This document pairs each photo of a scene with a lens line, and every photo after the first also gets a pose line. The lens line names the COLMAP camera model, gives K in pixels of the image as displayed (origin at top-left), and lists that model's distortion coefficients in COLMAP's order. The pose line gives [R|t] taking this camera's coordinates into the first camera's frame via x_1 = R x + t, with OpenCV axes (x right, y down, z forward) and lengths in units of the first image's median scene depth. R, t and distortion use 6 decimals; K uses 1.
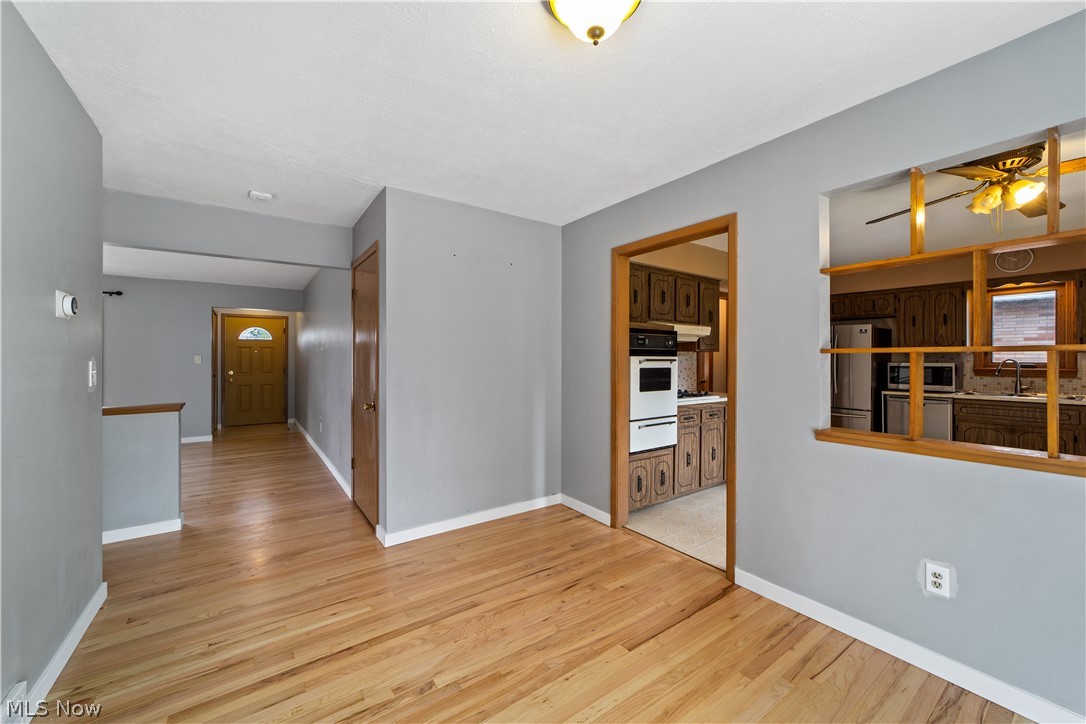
lens RADIAL K [[421.6, 0, 544.8], [0, 421.6, 357.5], [0, 0, 1]] dist [-0.009198, 0.003784]
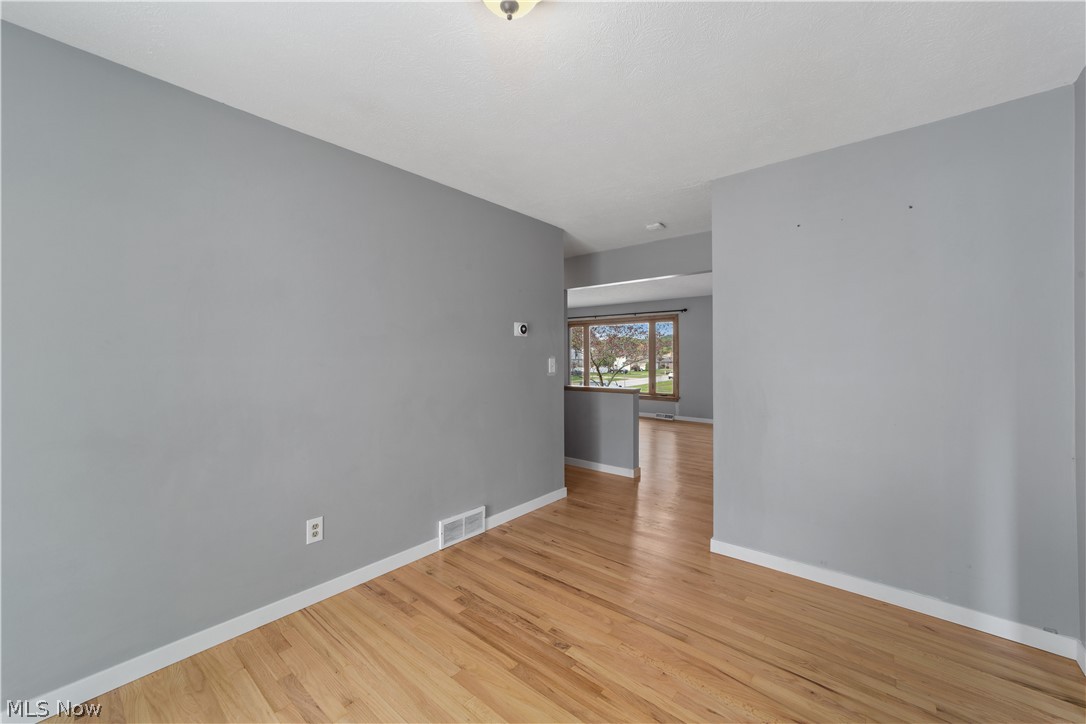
lens RADIAL K [[421.6, 0, 543.7], [0, 421.6, 354.8], [0, 0, 1]] dist [-0.009198, 0.003784]
pose [[0.239910, -0.003120, -0.970790, 0.370861], [0.002127, 0.999994, -0.002689, -0.001610], [0.970793, -0.001420, 0.239915, 0.306192]]
